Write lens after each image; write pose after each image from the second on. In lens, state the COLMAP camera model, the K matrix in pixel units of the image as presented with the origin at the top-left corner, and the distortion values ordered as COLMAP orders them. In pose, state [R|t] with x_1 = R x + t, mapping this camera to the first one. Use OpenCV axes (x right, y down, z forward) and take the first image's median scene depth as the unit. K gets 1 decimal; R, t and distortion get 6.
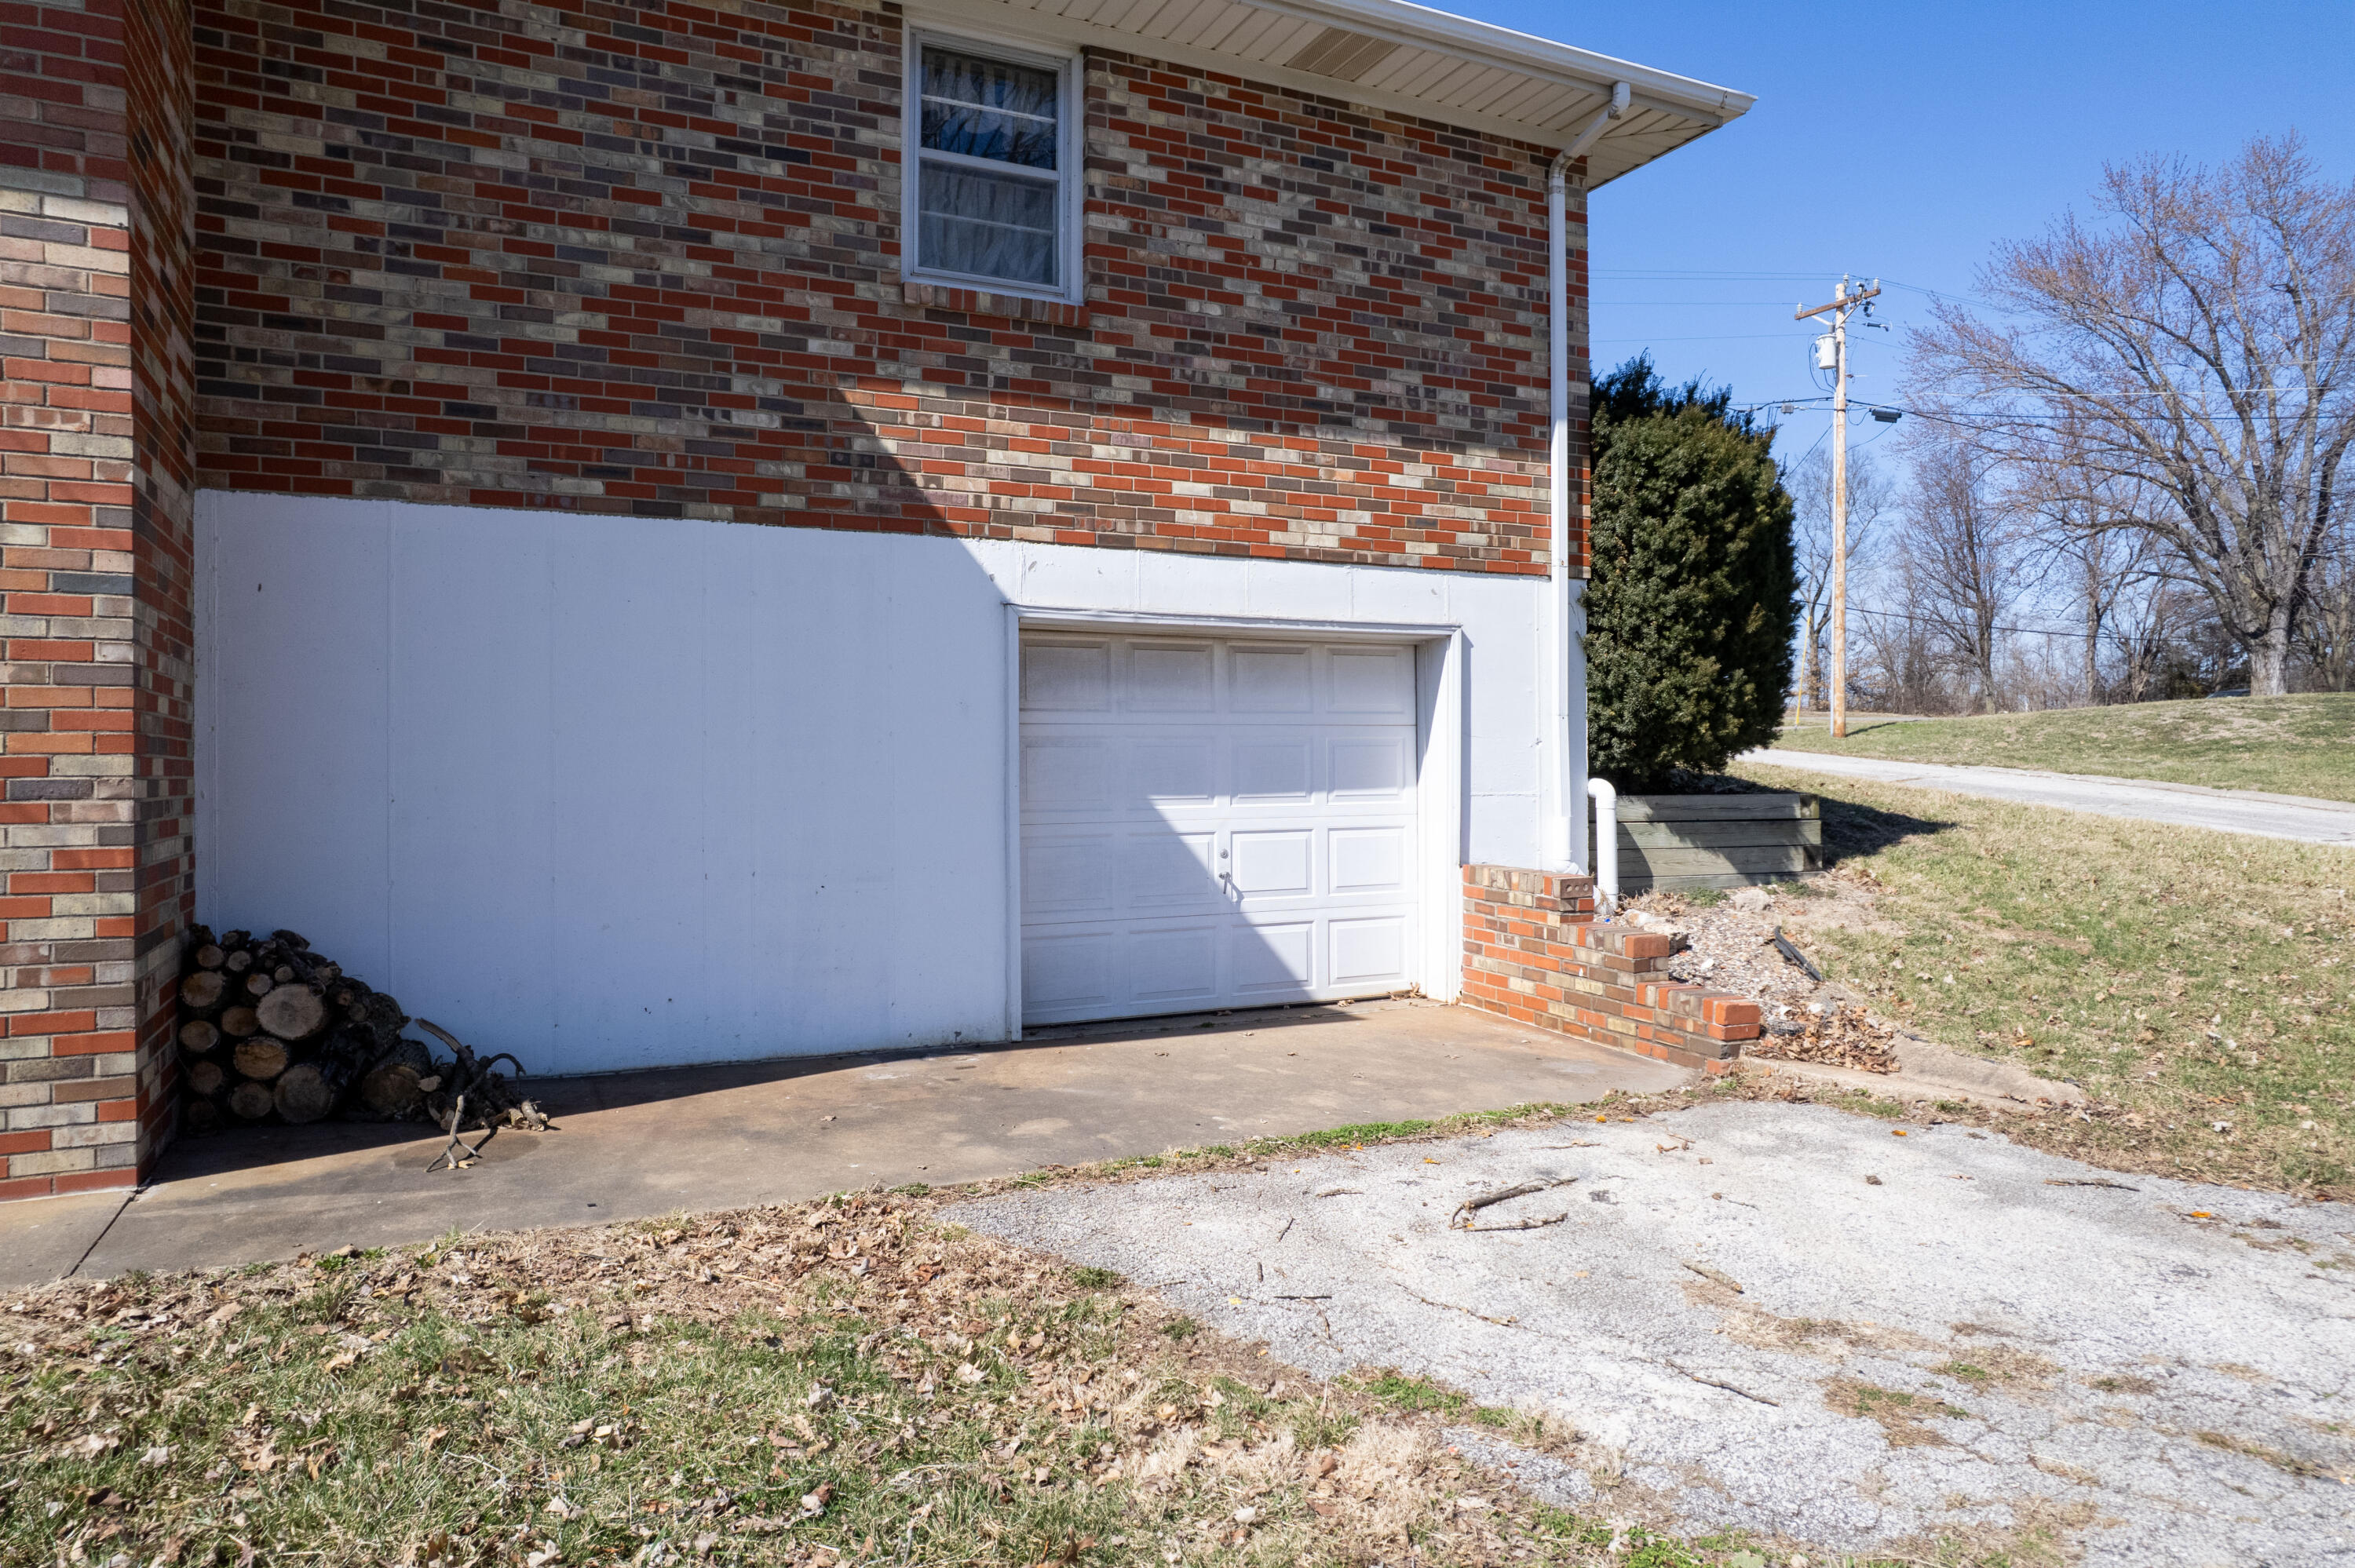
lens RADIAL K [[1502.5, 0, 1202.2], [0, 1502.5, 770.6], [0, 0, 1]] dist [-0.061306, 0.058726]
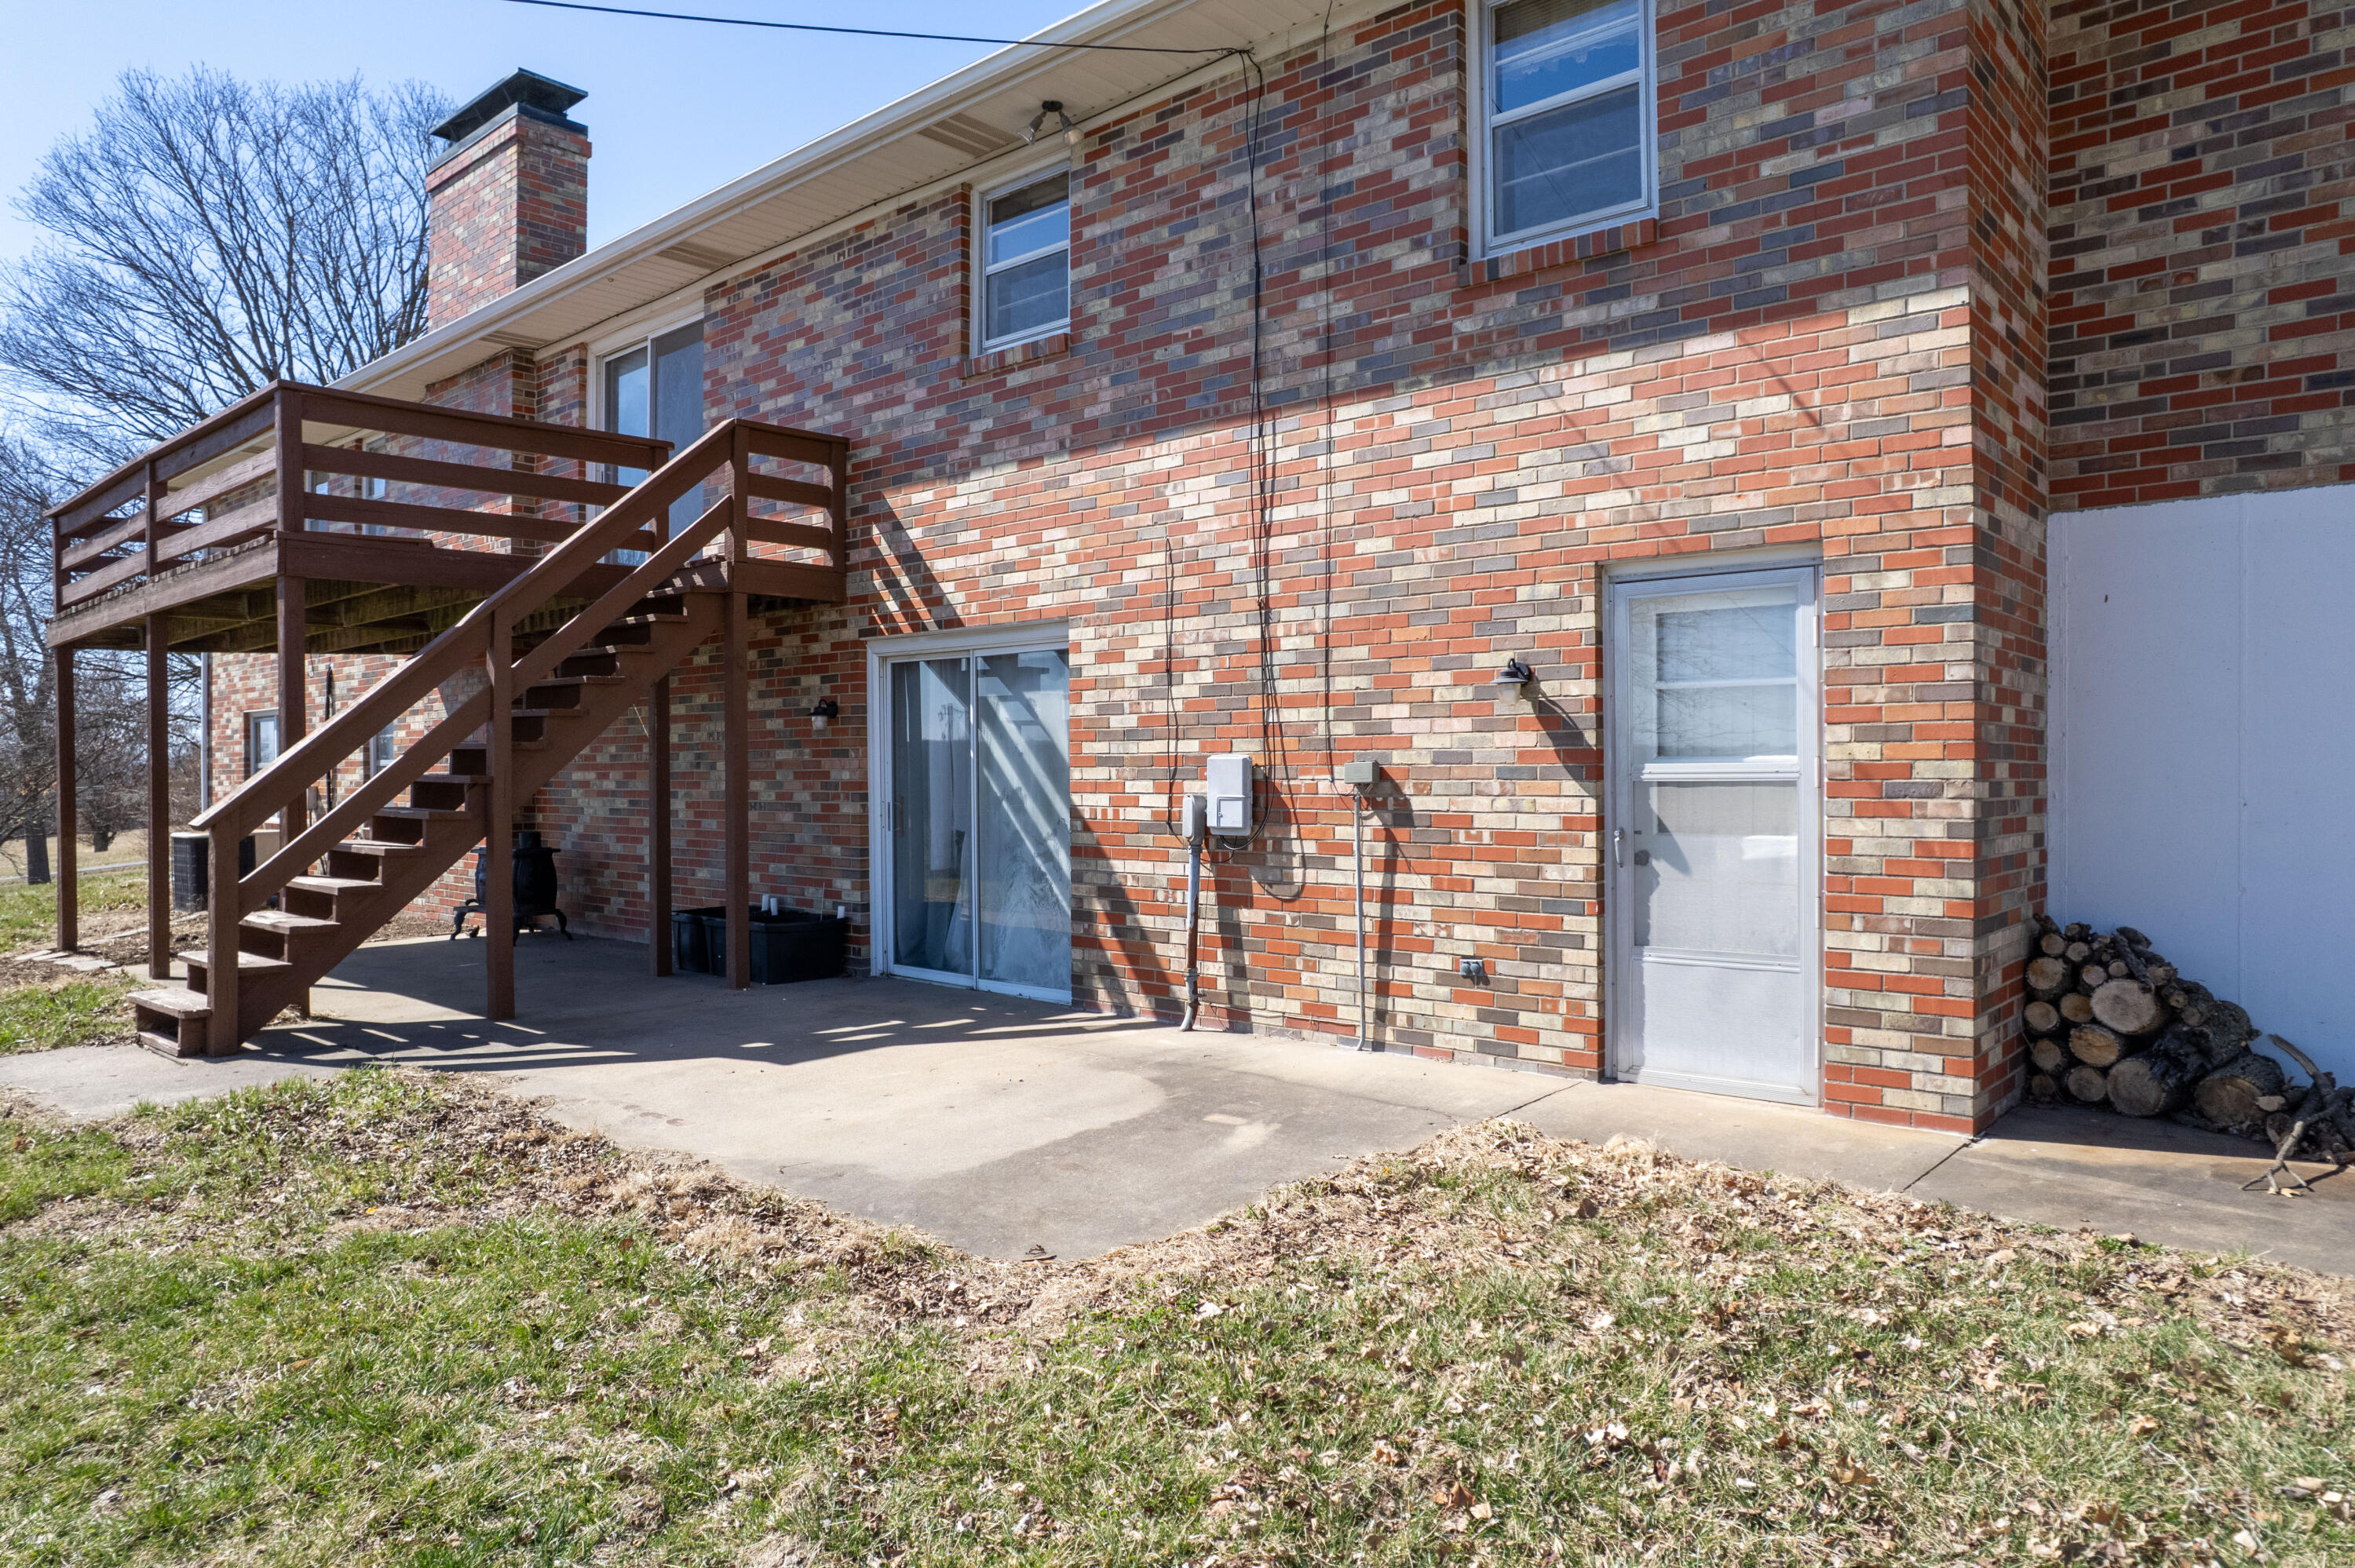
lens RADIAL K [[1502.5, 0, 1202.2], [0, 1502.5, 770.6], [0, 0, 1]] dist [-0.061306, 0.058726]
pose [[0.393447, -0.000963, -0.919347, 0.100086], [0.000773, 0.999999, -0.000716, -0.002200], [0.919347, -0.000429, 0.393448, -0.002831]]
